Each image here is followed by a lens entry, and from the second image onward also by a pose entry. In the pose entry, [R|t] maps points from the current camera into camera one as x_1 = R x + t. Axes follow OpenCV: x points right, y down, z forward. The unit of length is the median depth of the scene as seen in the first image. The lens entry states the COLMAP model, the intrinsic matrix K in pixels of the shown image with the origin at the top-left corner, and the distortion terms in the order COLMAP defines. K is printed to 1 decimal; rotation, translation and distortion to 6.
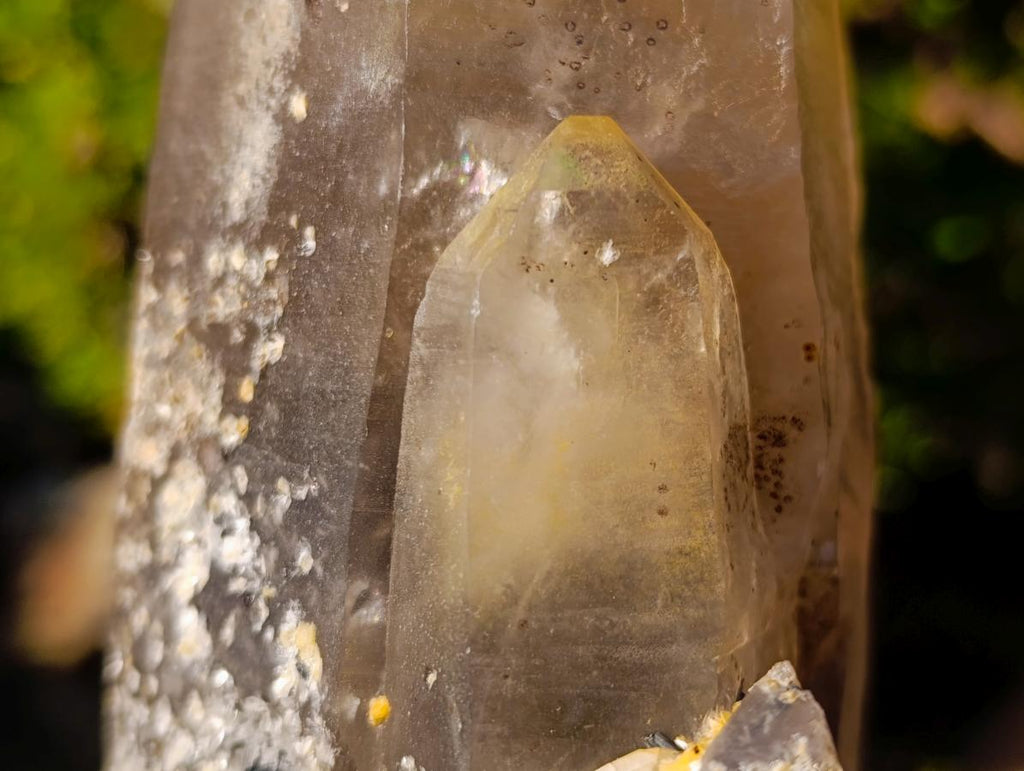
lens RADIAL K [[1659.9, 0, 512.0], [0, 1659.9, 385.5], [0, 0, 1]] dist [0.005826, -0.023045]
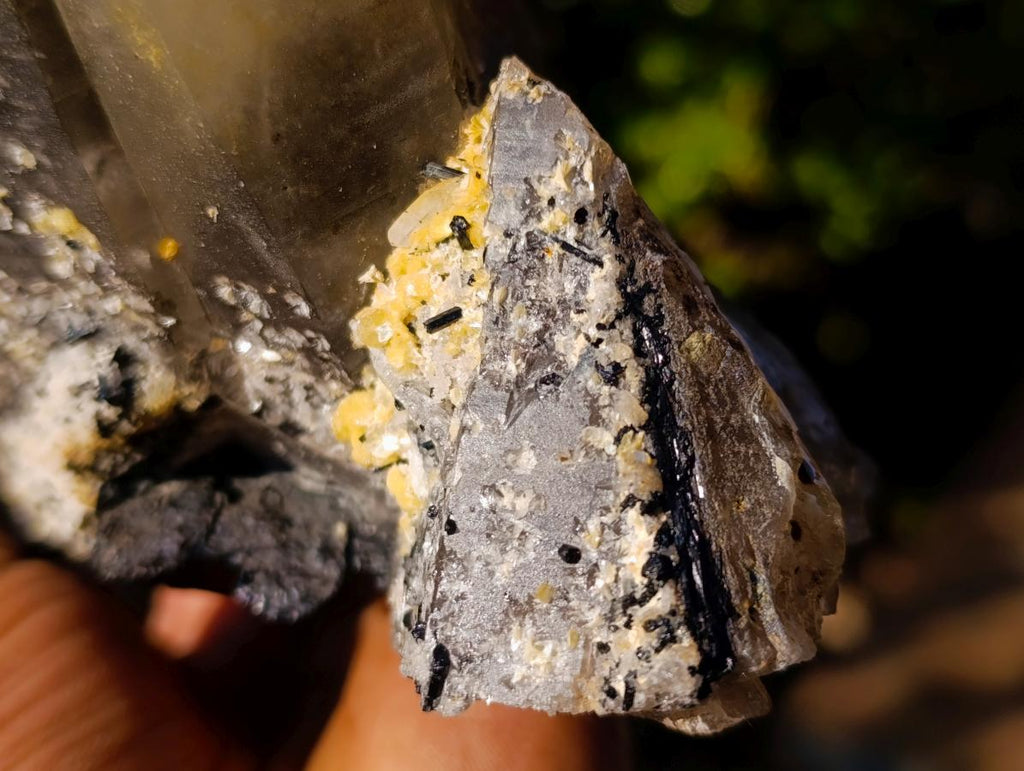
lens RADIAL K [[1659.9, 0, 512.0], [0, 1659.9, 385.5], [0, 0, 1]] dist [0.005826, -0.023045]
pose [[0.858142, -0.495207, 0.135504, -0.076494], [0.346958, 0.753900, 0.557902, -0.243029], [-0.378434, -0.431746, 0.818770, 0.019808]]
